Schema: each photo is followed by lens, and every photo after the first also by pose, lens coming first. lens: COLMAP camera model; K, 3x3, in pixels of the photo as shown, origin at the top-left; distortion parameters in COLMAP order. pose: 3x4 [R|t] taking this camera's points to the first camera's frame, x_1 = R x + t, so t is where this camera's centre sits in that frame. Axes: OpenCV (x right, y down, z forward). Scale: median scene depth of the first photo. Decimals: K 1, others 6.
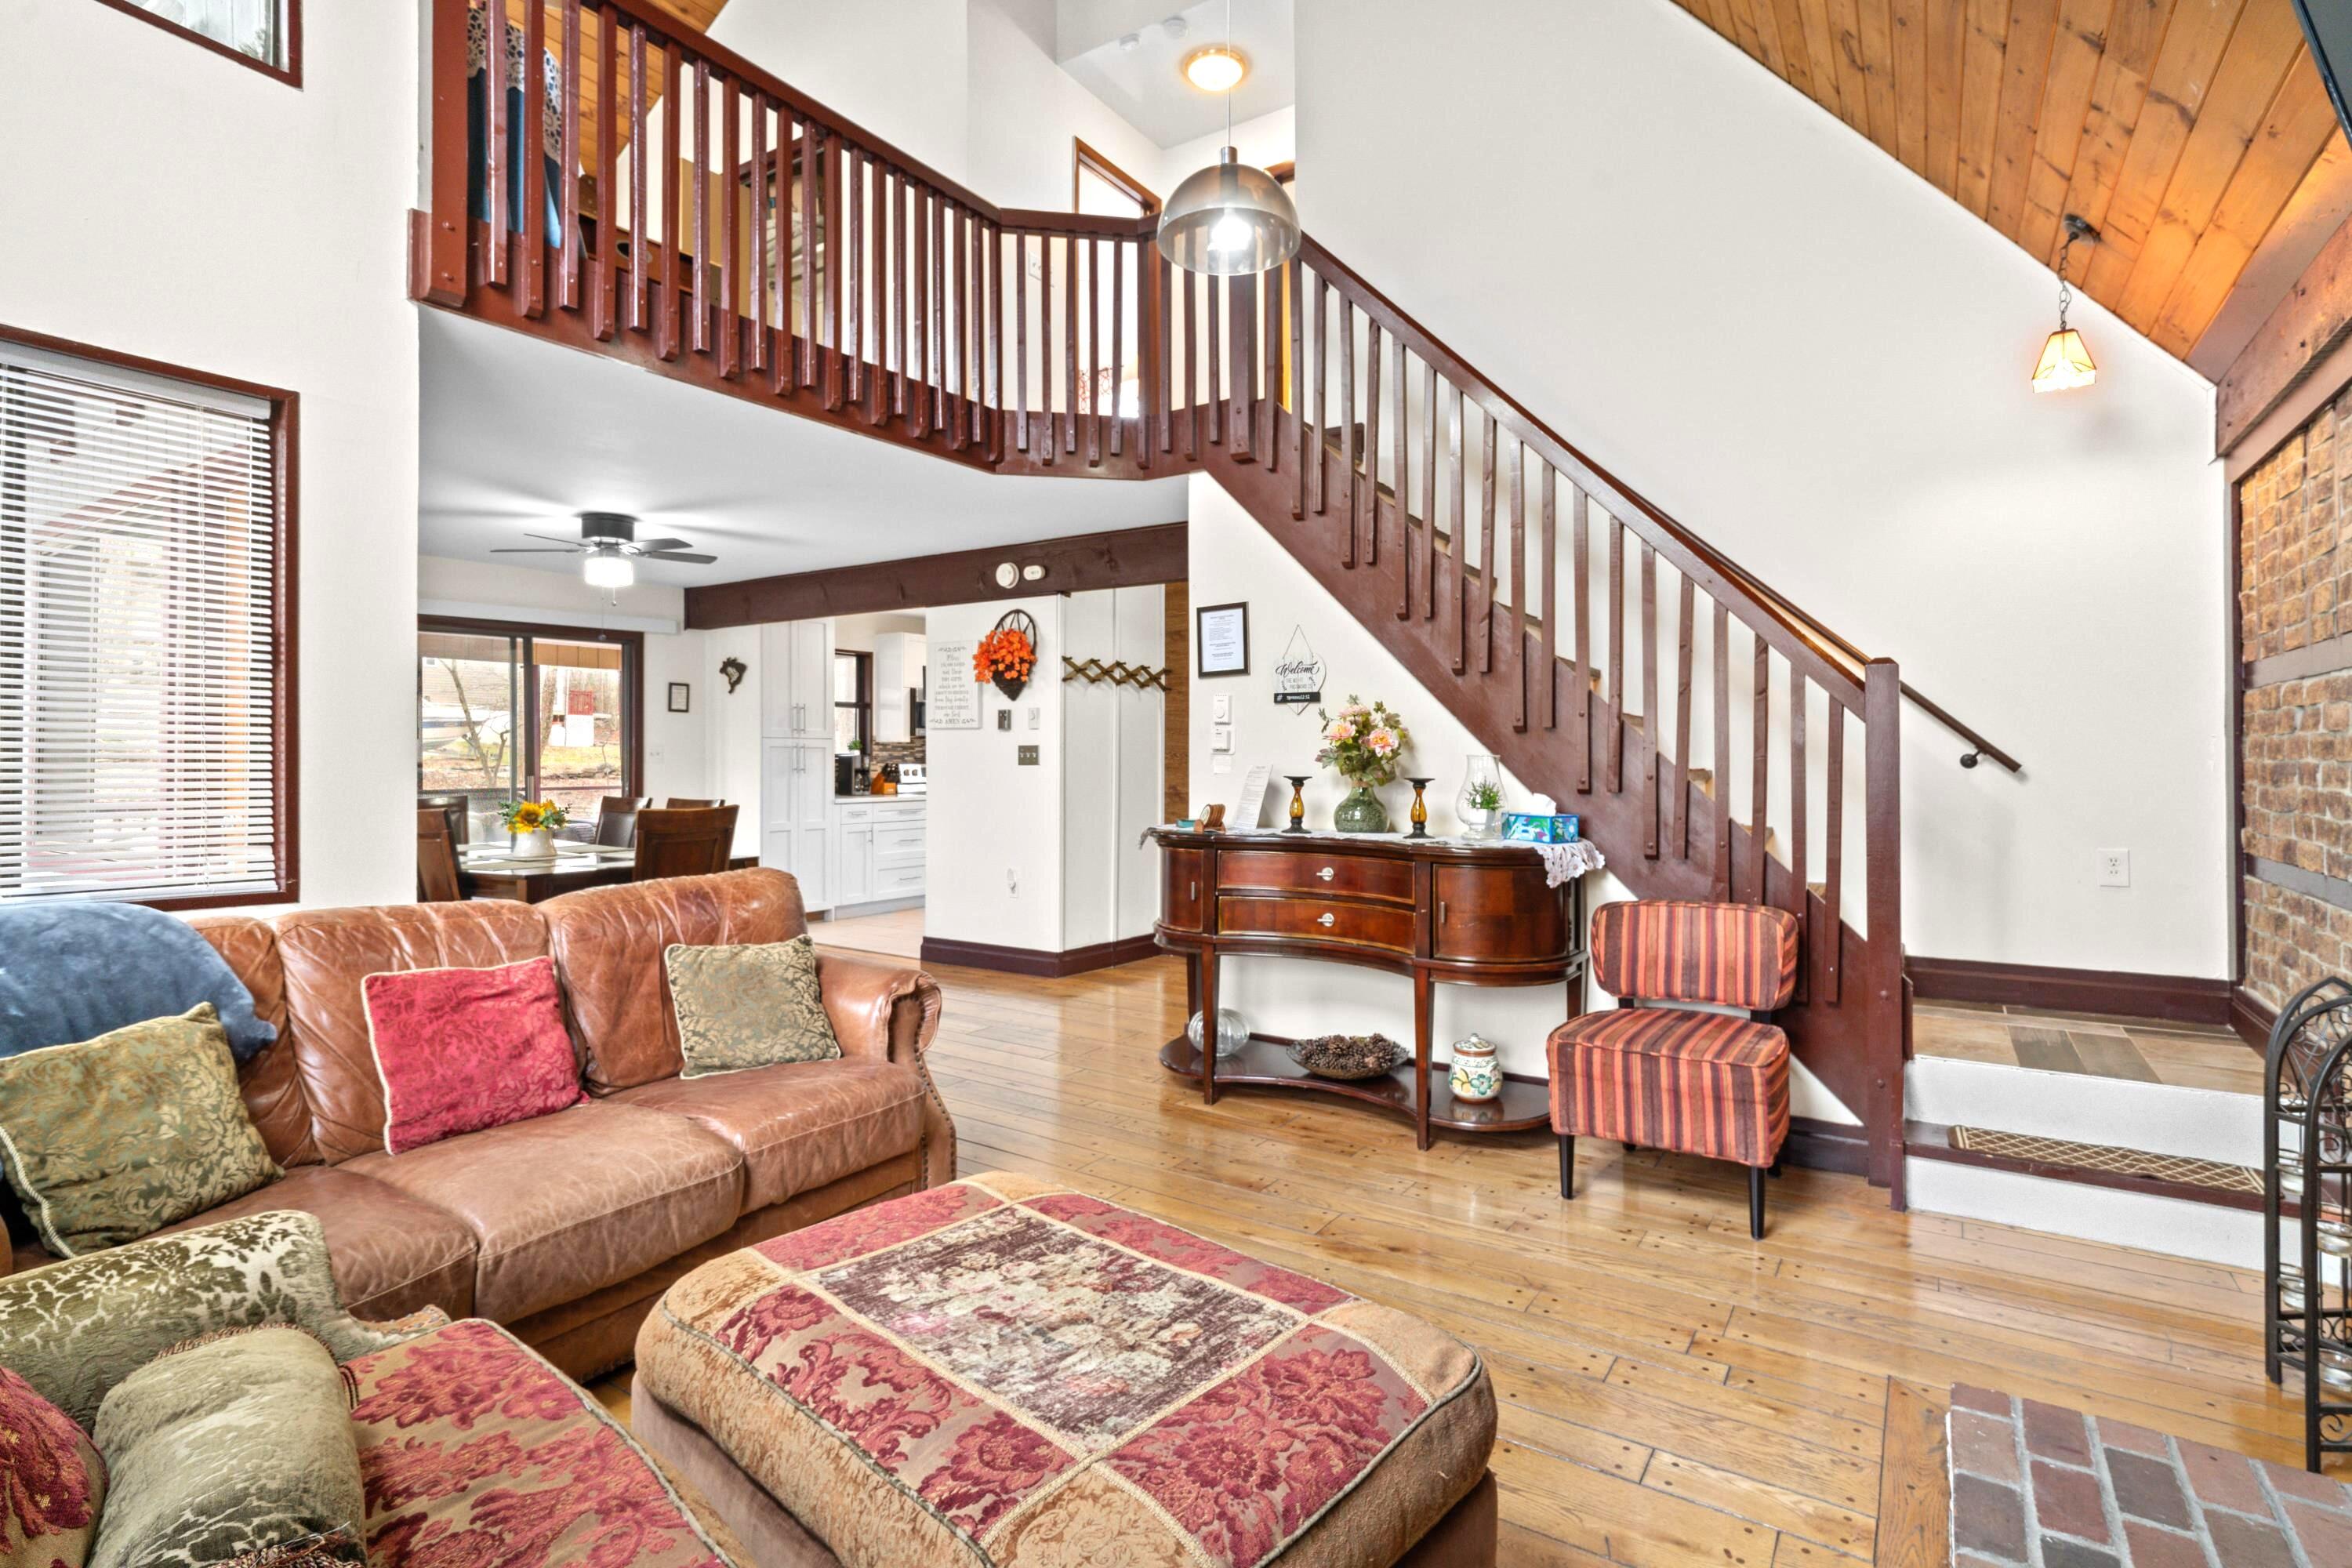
lens RADIAL K [[1121.7, 0, 1173.1], [0, 1121.7, 763.4], [0, 0, 1]] dist [0.002595, 0.000977]
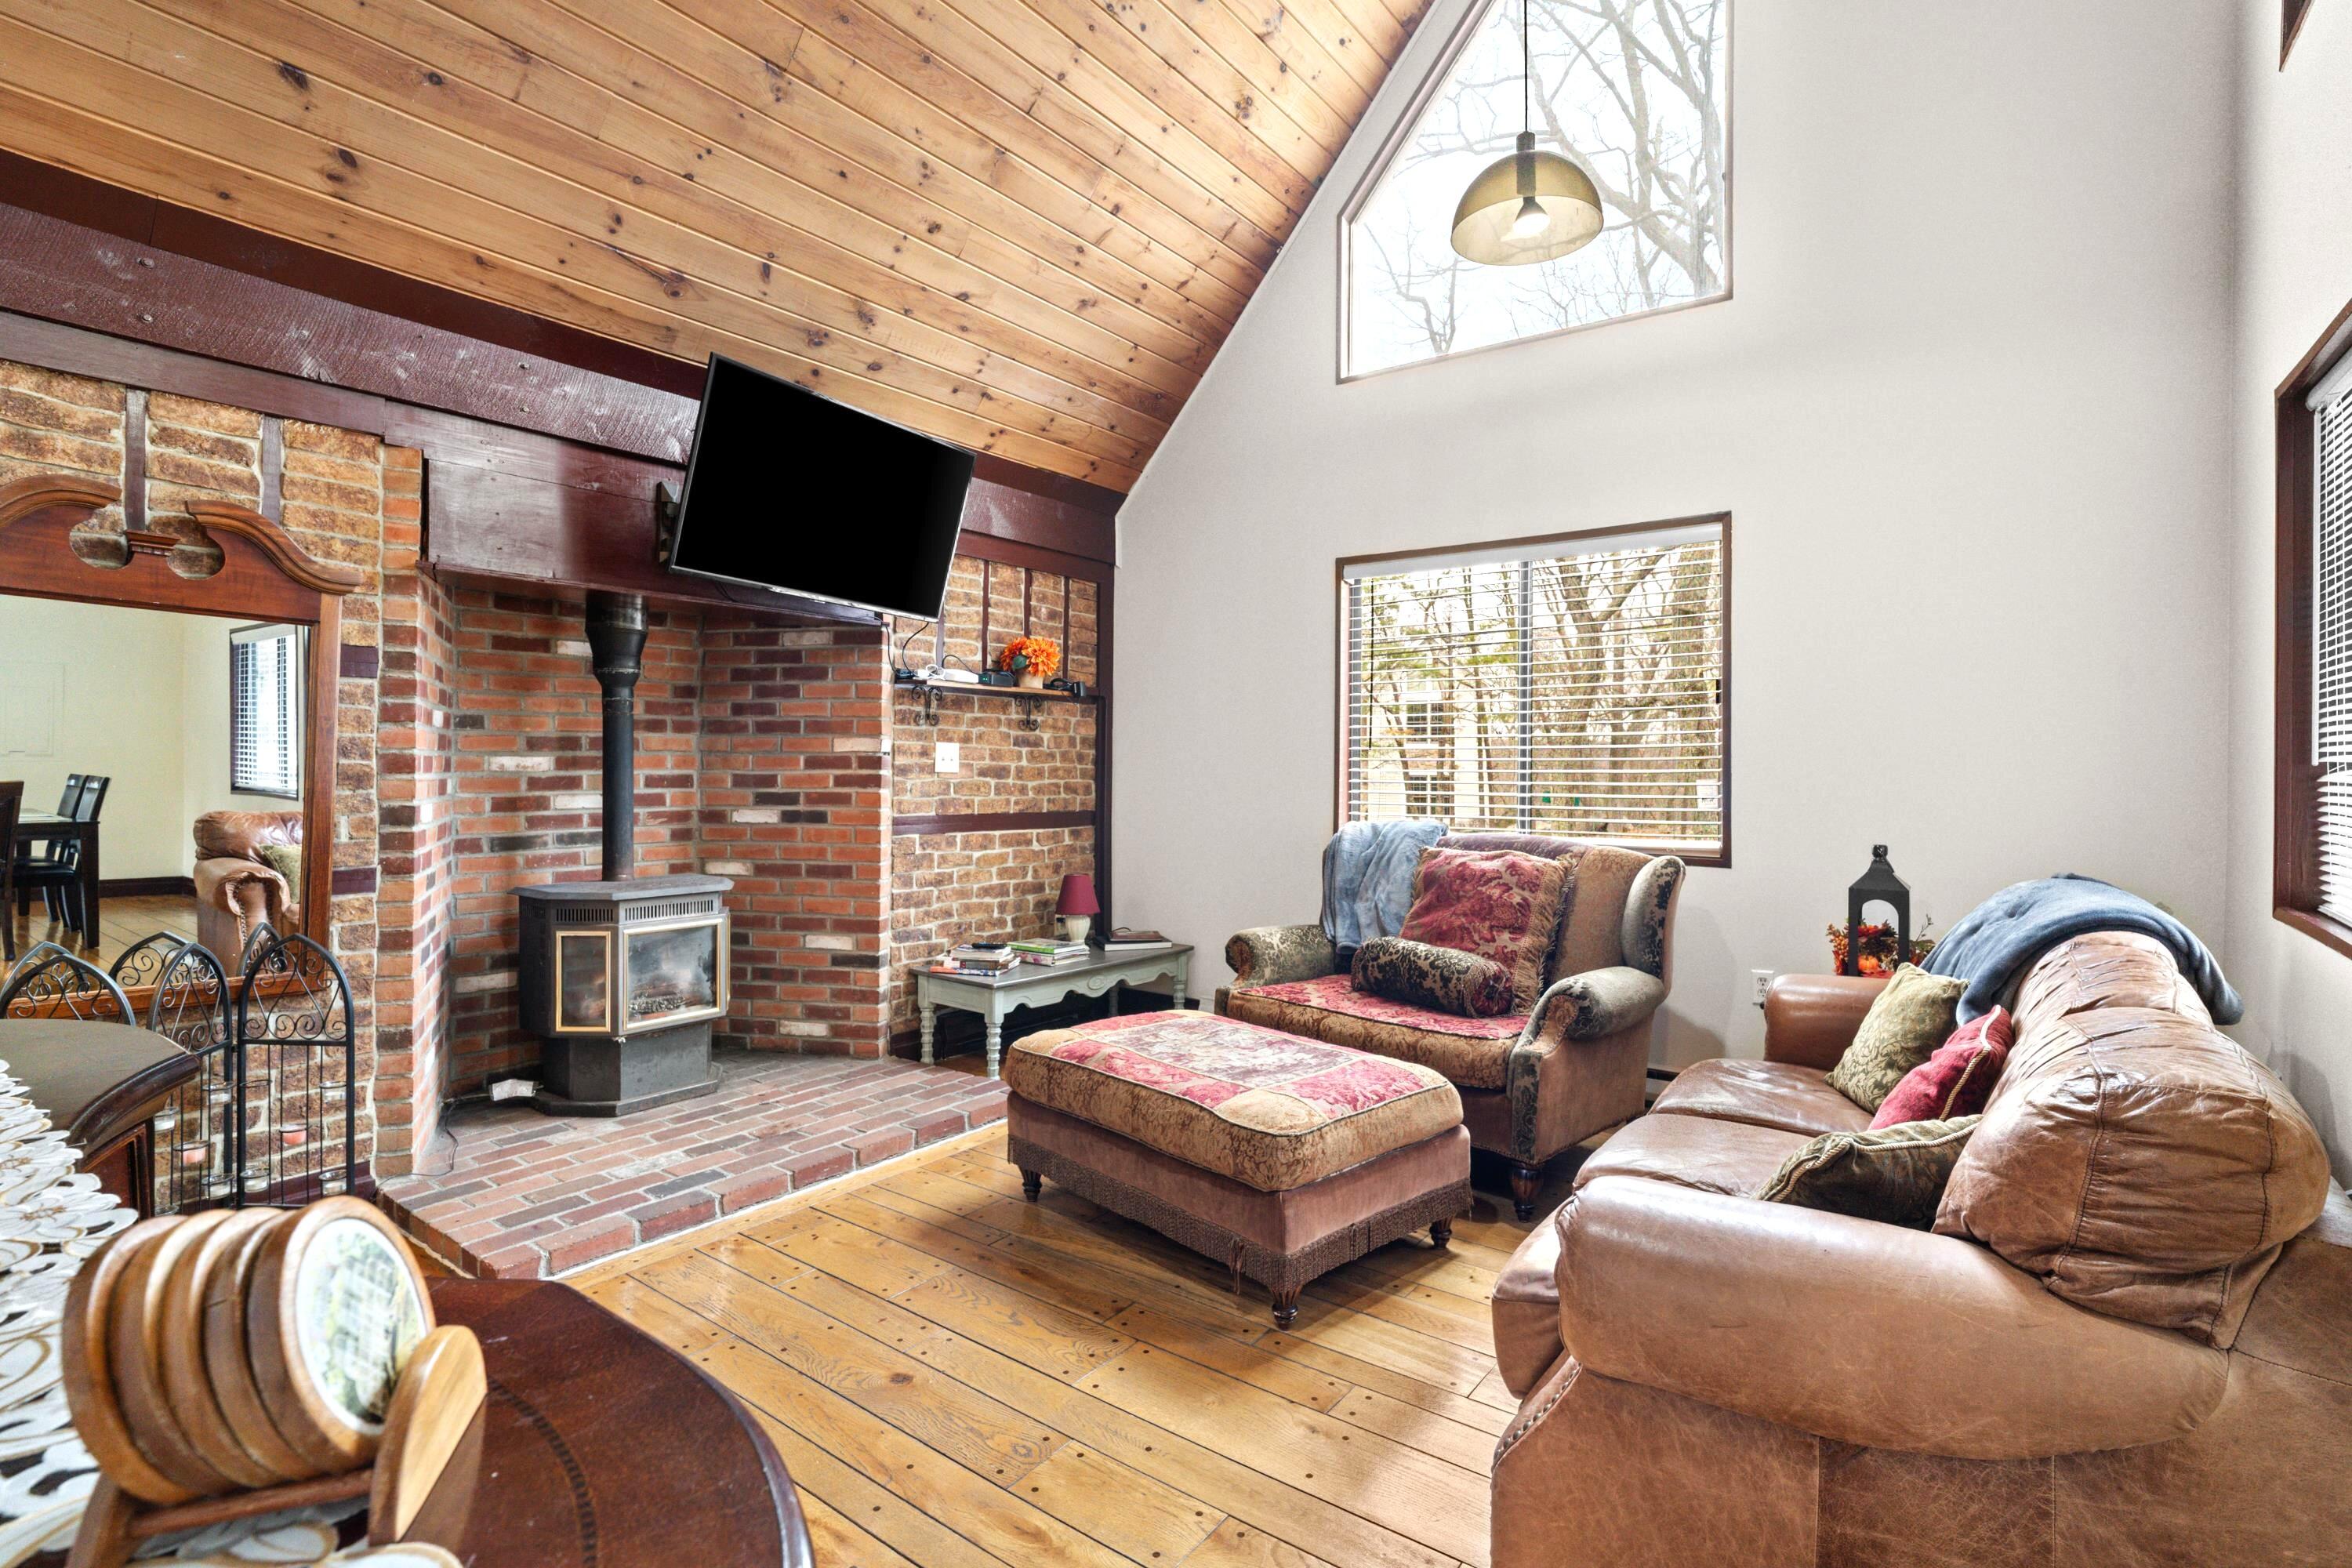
lens RADIAL K [[1121.7, 0, 1173.1], [0, 1121.7, 763.4], [0, 0, 1]] dist [0.002595, 0.000977]
pose [[-0.998187, -0.009893, 0.059372, -0.030903], [-0.009726, 0.999948, 0.003096, -0.002699], [-0.059400, 0.002513, -0.998231, 0.633508]]
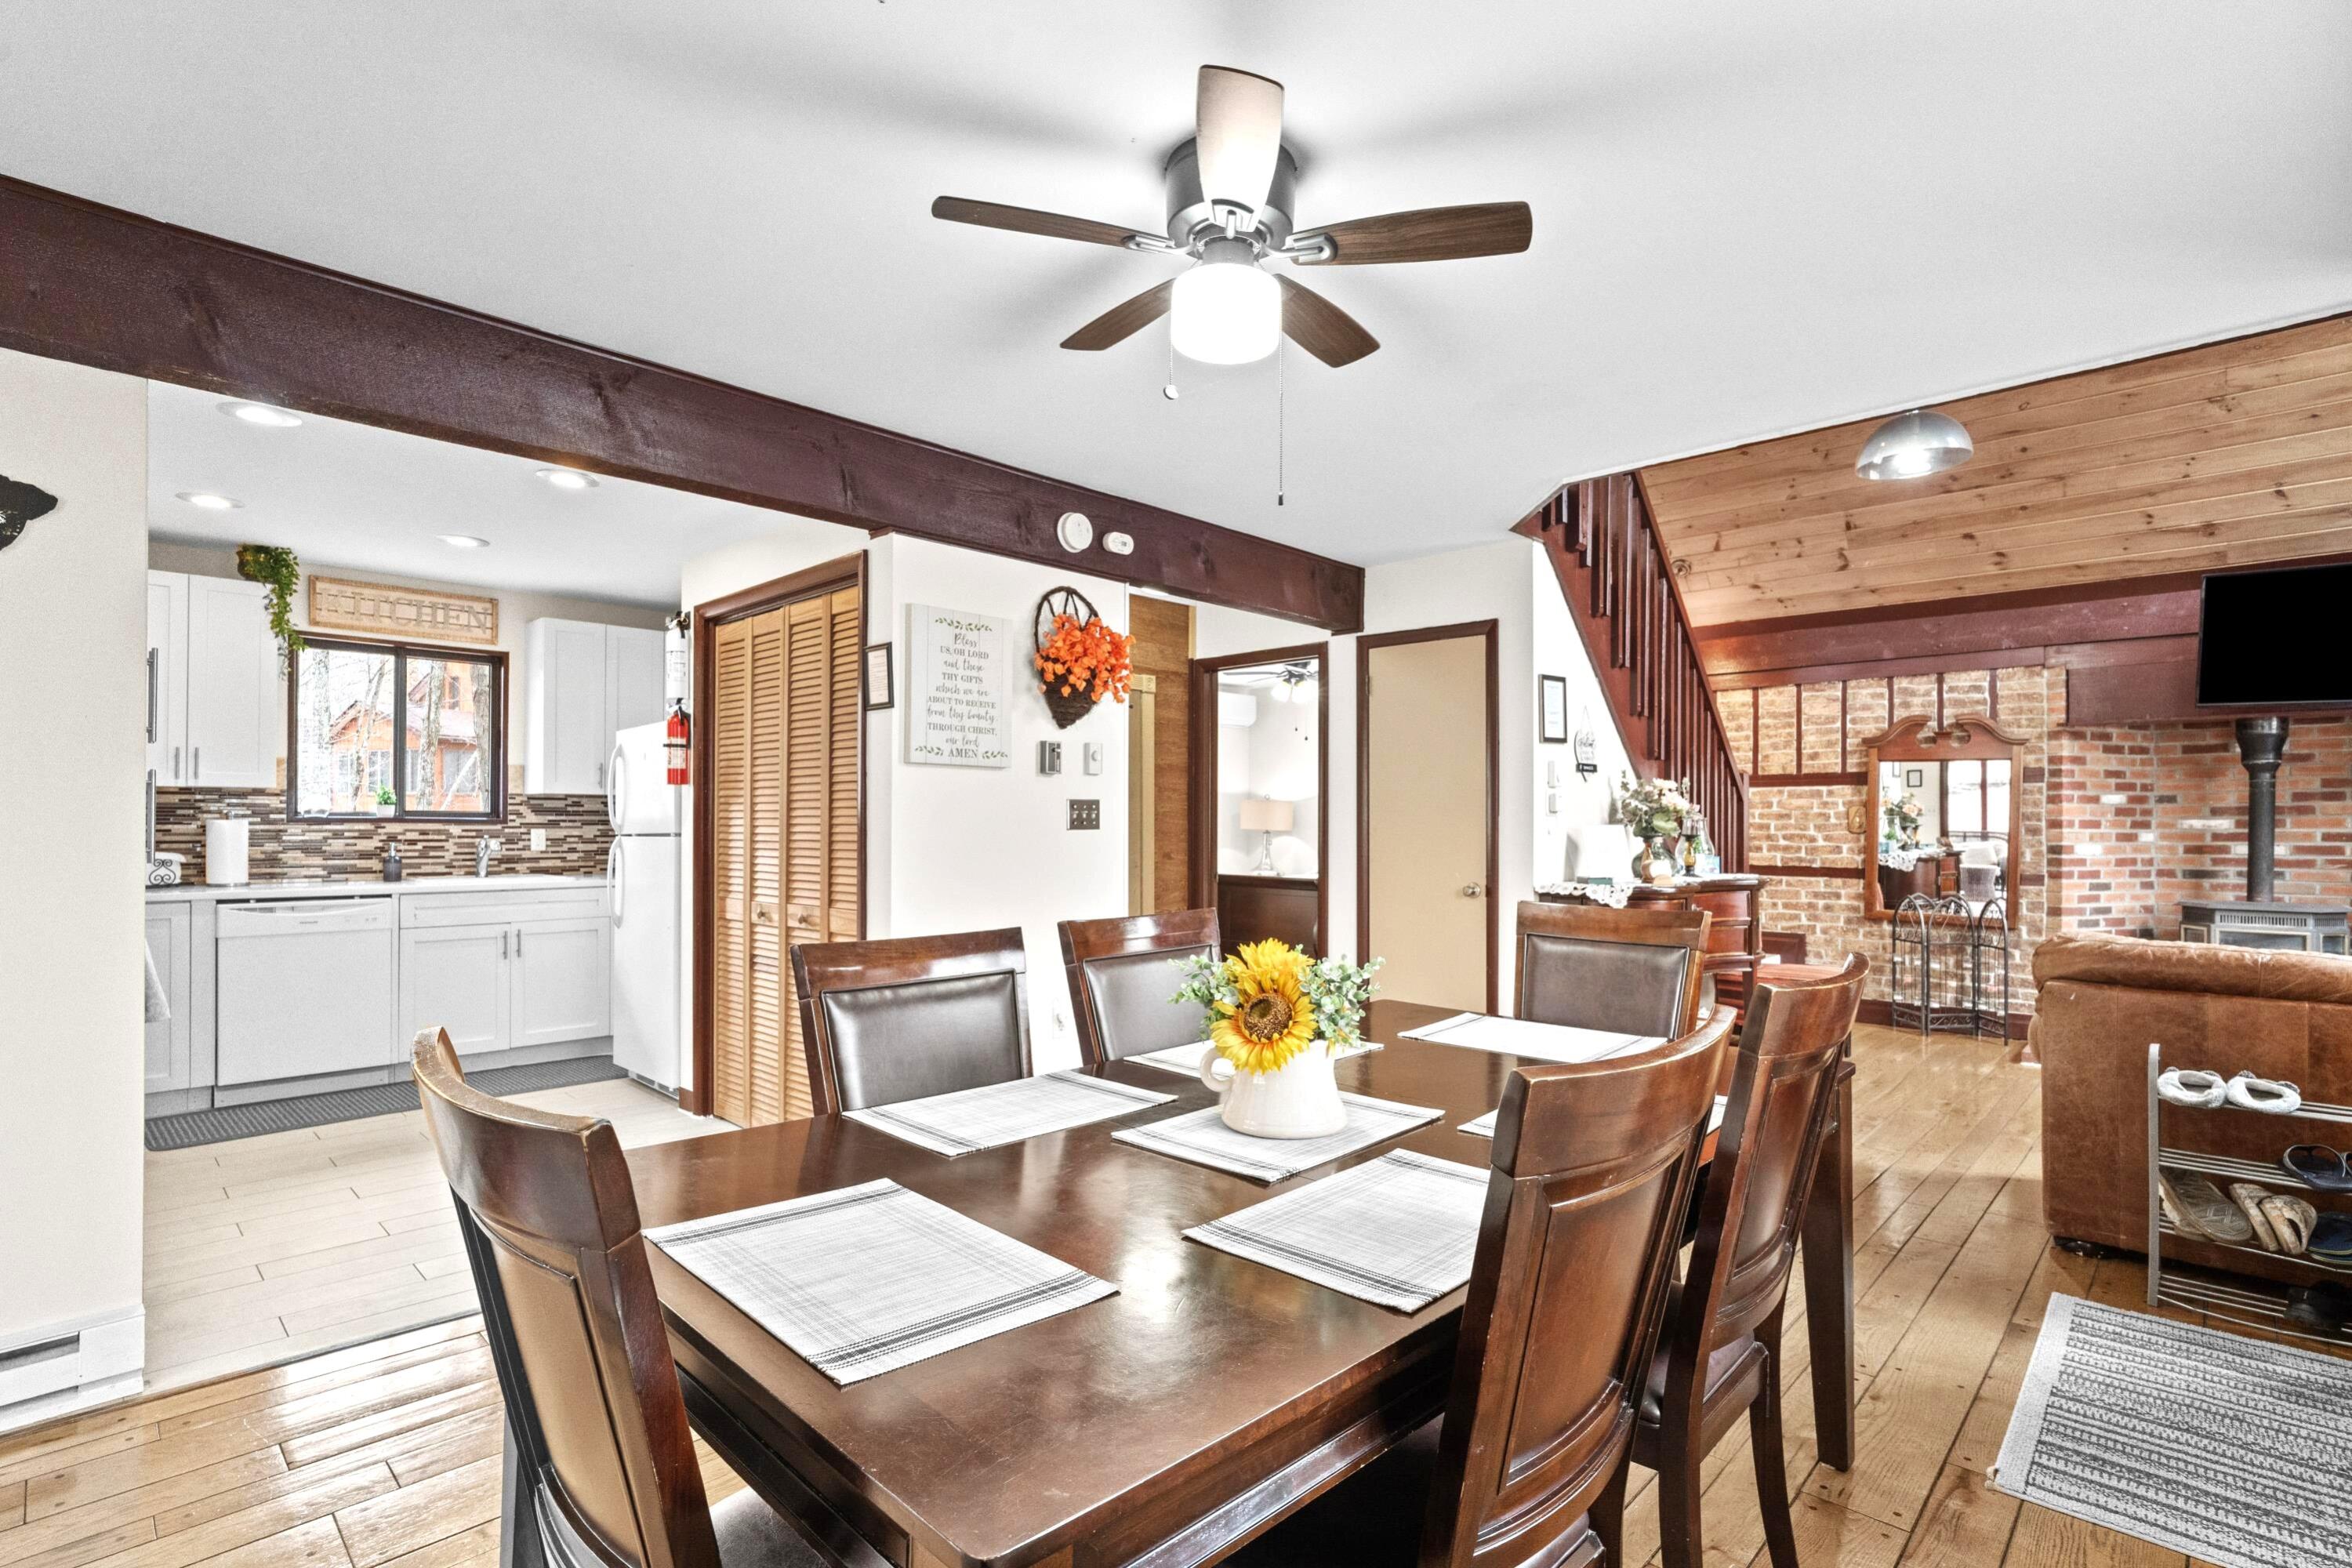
lens RADIAL K [[1129.9, 0, 1168.3], [0, 1129.9, 818.2], [0, 0, 1]] dist [-0.003076, 0.000140]
pose [[0.180669, -0.000303, 0.983544, -0.682671], [0.002562, 0.999997, -0.000162, -0.004340], [-0.983541, 0.002549, 0.180669, 0.737696]]
